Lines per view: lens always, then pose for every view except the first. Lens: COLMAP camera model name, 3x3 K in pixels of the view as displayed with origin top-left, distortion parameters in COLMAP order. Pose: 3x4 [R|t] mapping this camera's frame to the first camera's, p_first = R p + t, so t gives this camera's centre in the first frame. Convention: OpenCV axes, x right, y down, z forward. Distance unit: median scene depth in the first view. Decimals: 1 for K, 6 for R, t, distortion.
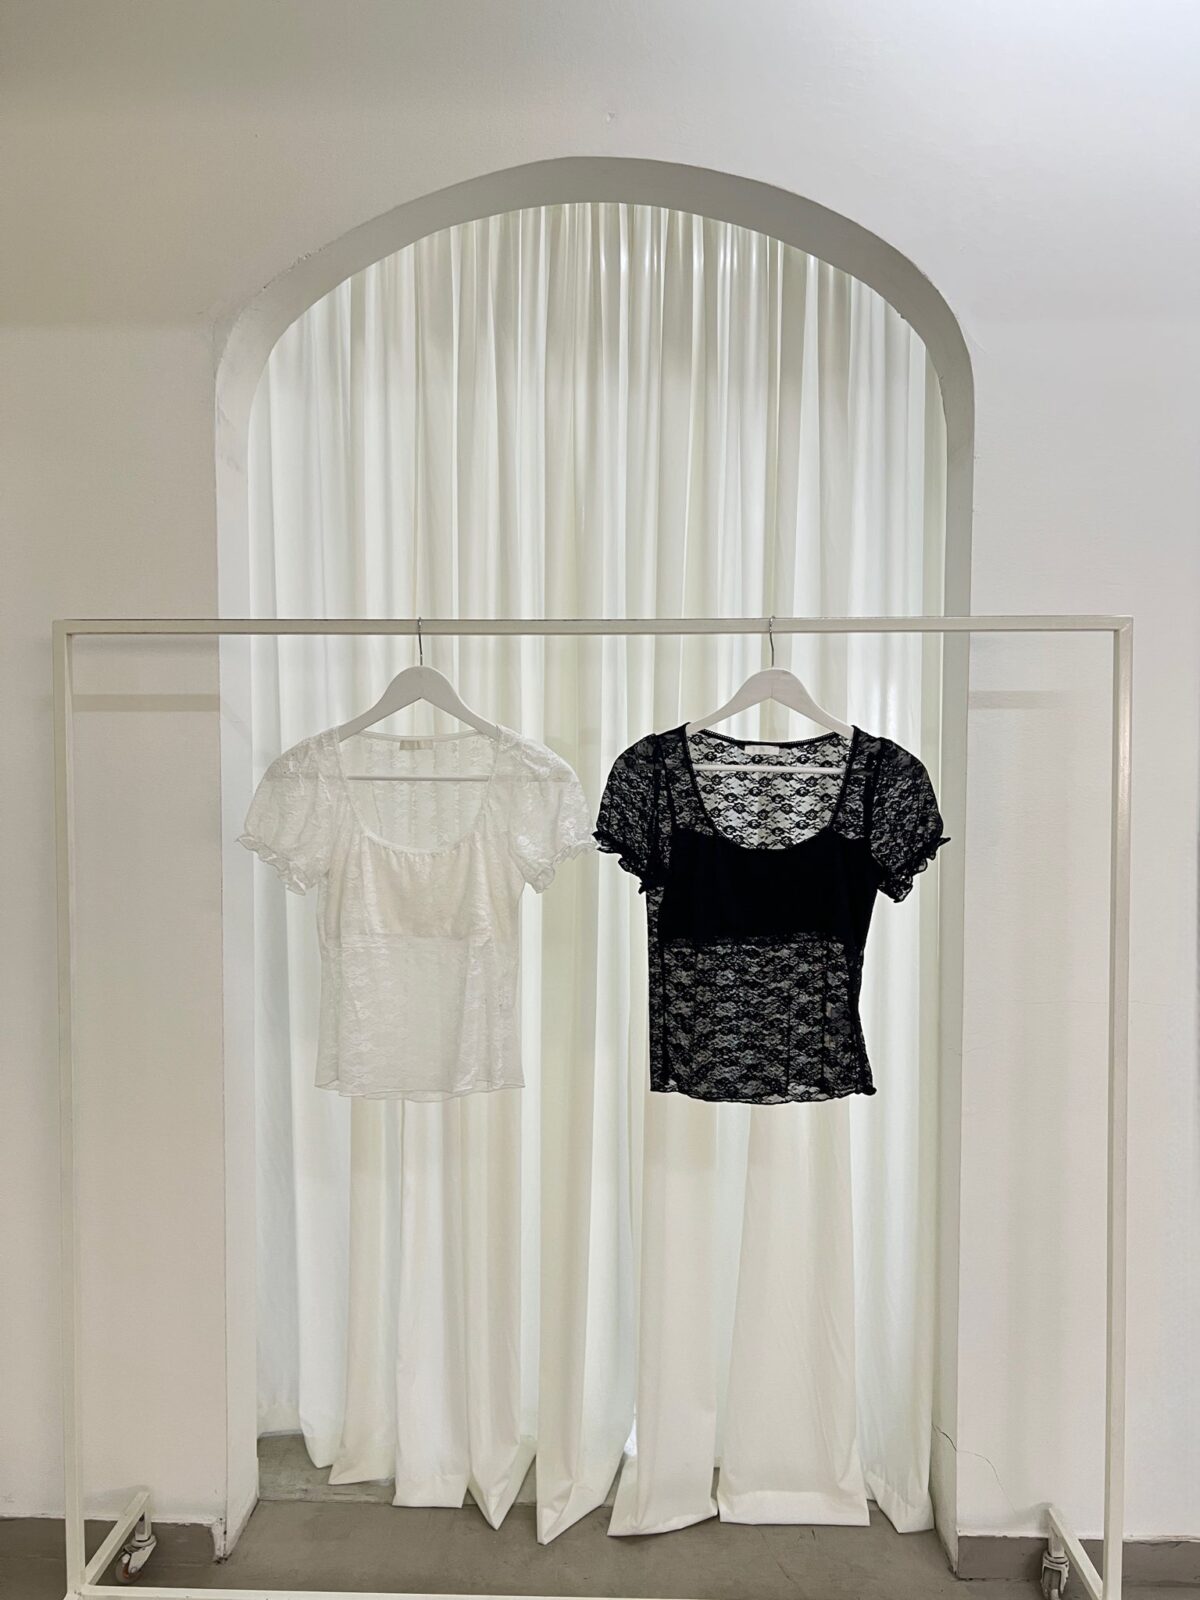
lens RADIAL K [[1190.7, 0, 603.1], [0, 1190.7, 809.0], [0, 0, 1]] dist [0.004937, 0.000322]
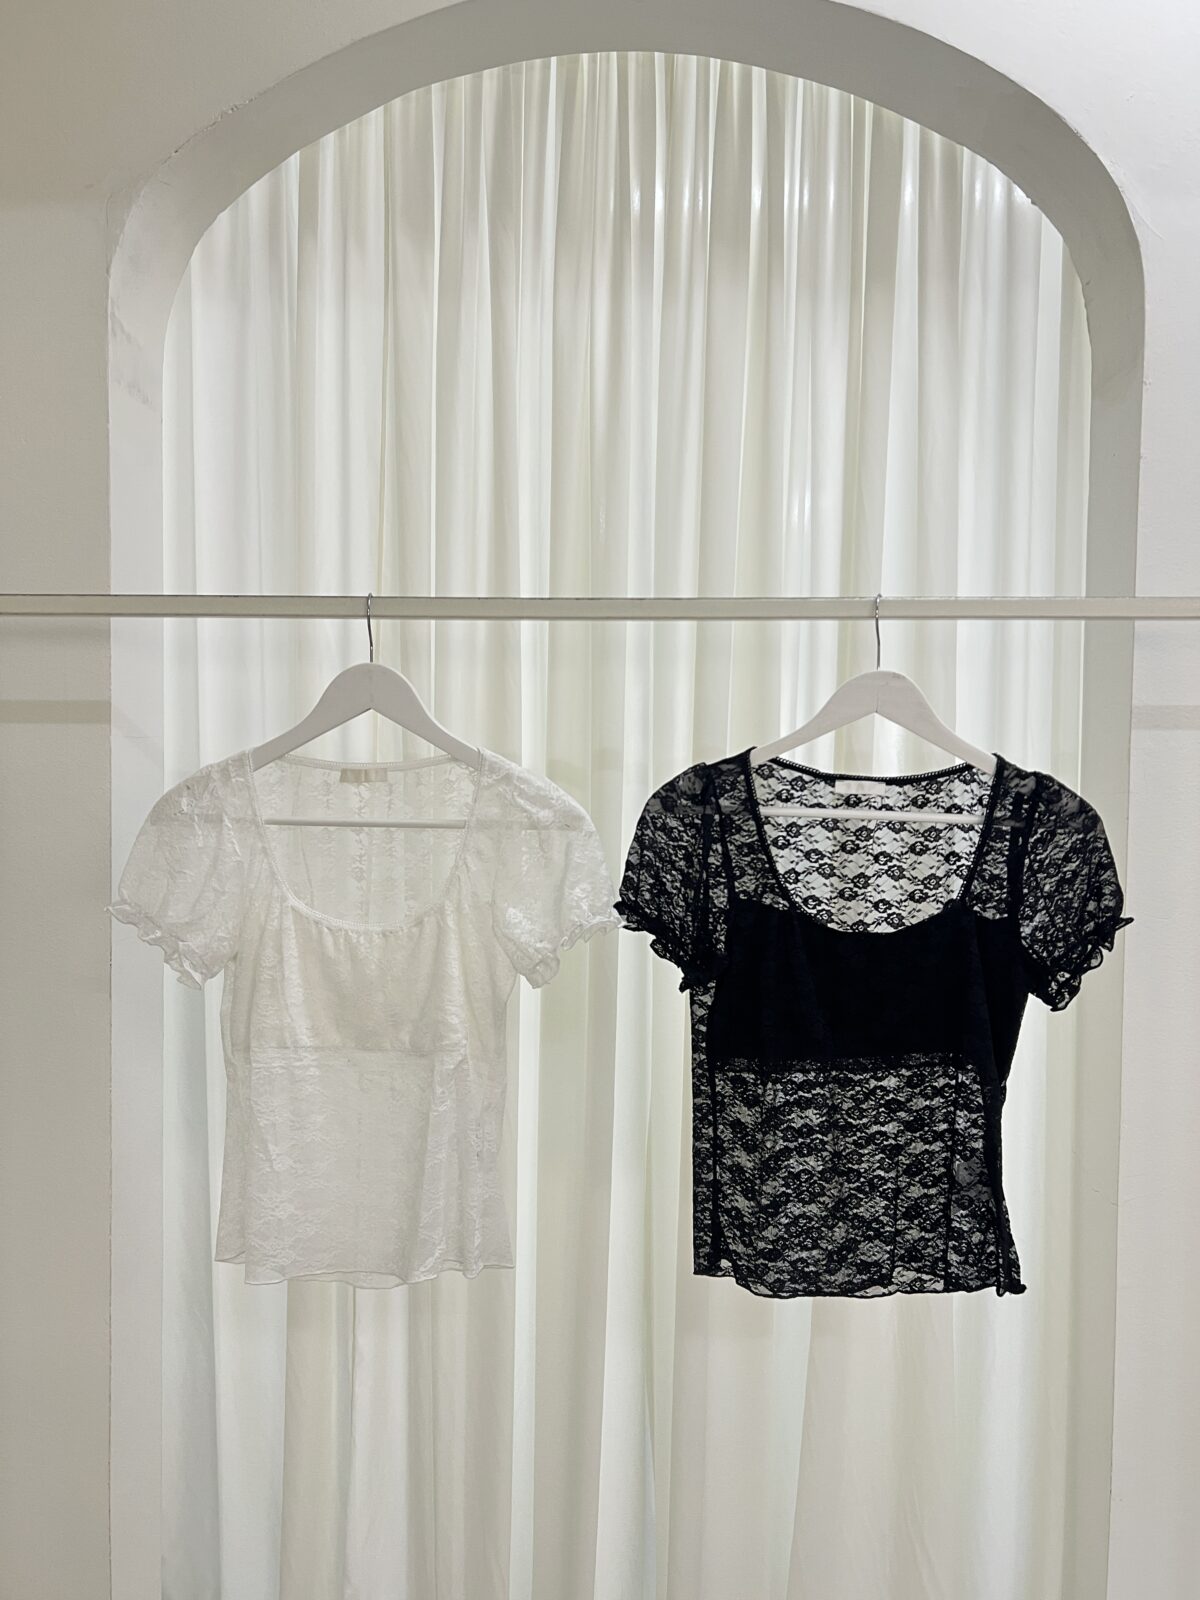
lens RADIAL K [[1190.7, 0, 603.1], [0, 1190.7, 809.0], [0, 0, 1]] dist [0.004937, 0.000322]
pose [[0.999909, 0.008896, -0.010108, -0.008772], [-0.008945, 0.999948, -0.004814, -0.032230], [0.010065, 0.004904, 0.999937, 0.304416]]
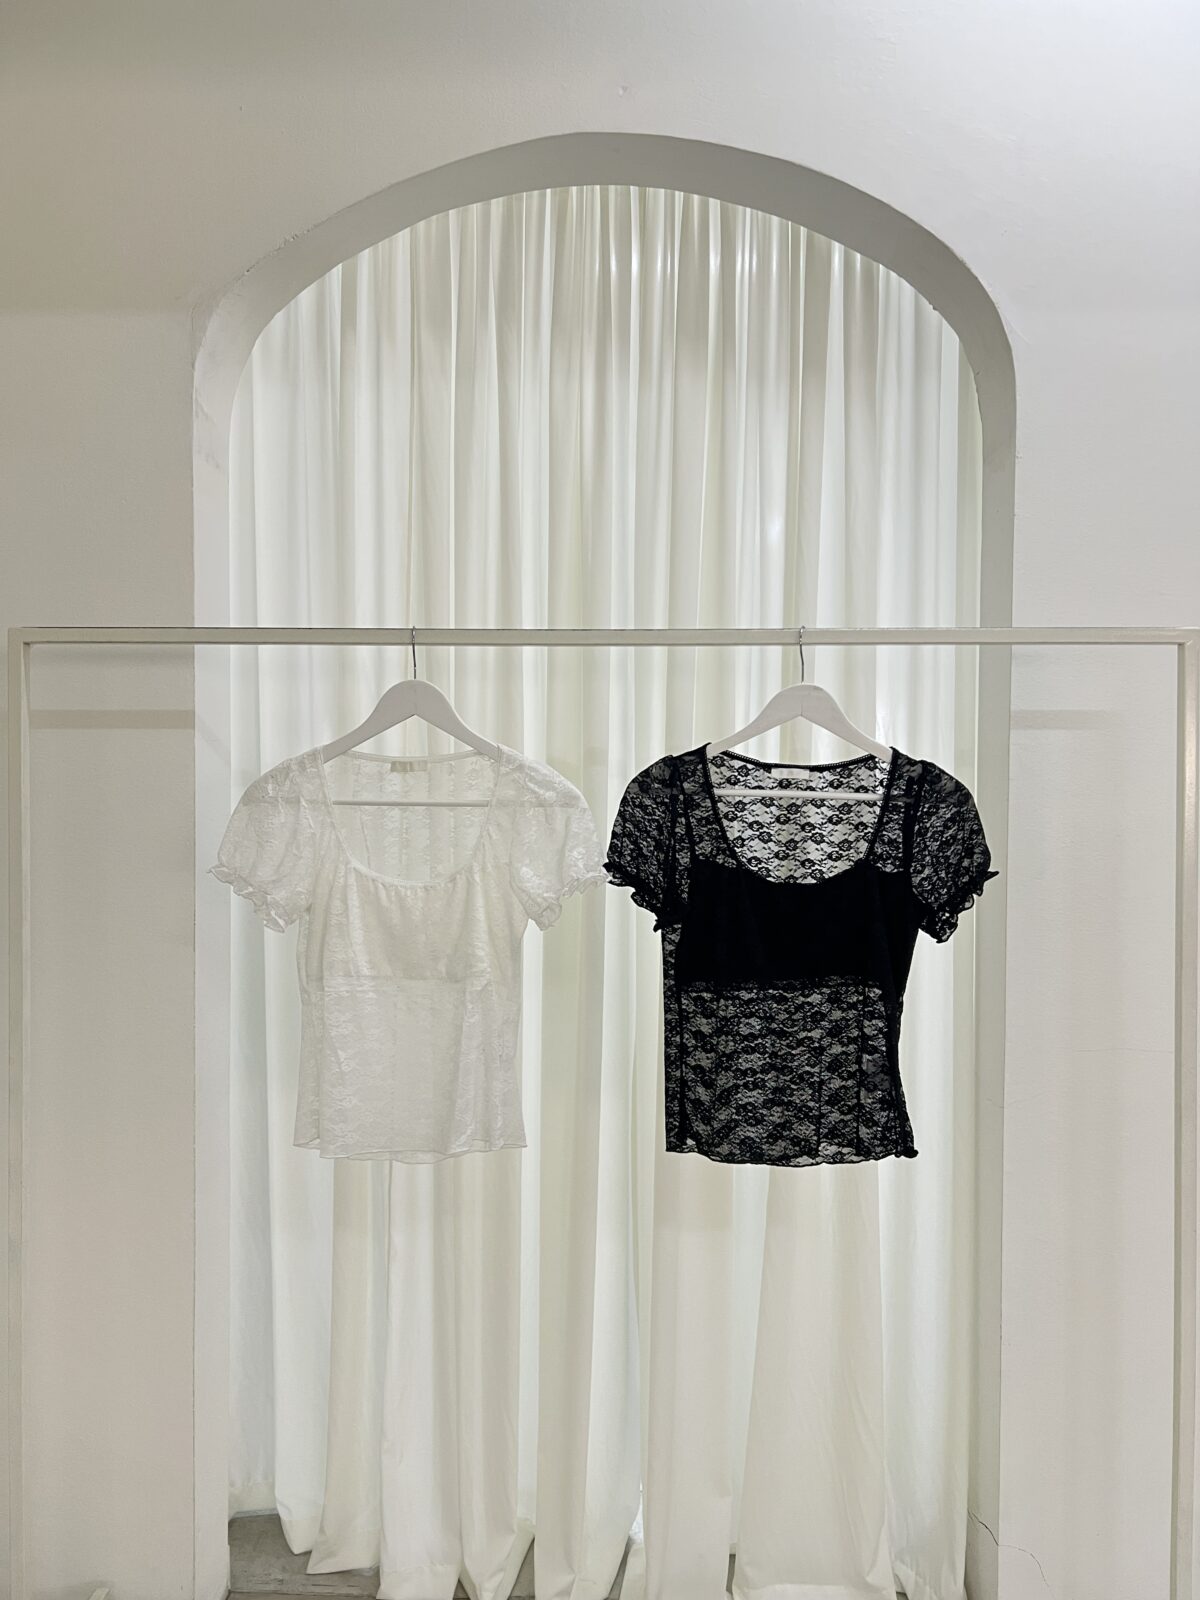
lens RADIAL K [[1203.0, 0, 600.0], [0, 1203.0, 800.0], [0, 0, 1]] dist [0.006857, -0.003876]
pose [[0.999988, 0.003581, 0.003341, -0.014265], [-0.003503, 0.999728, -0.023073, -0.007697], [-0.003423, 0.023061, 0.999728, 0.085109]]
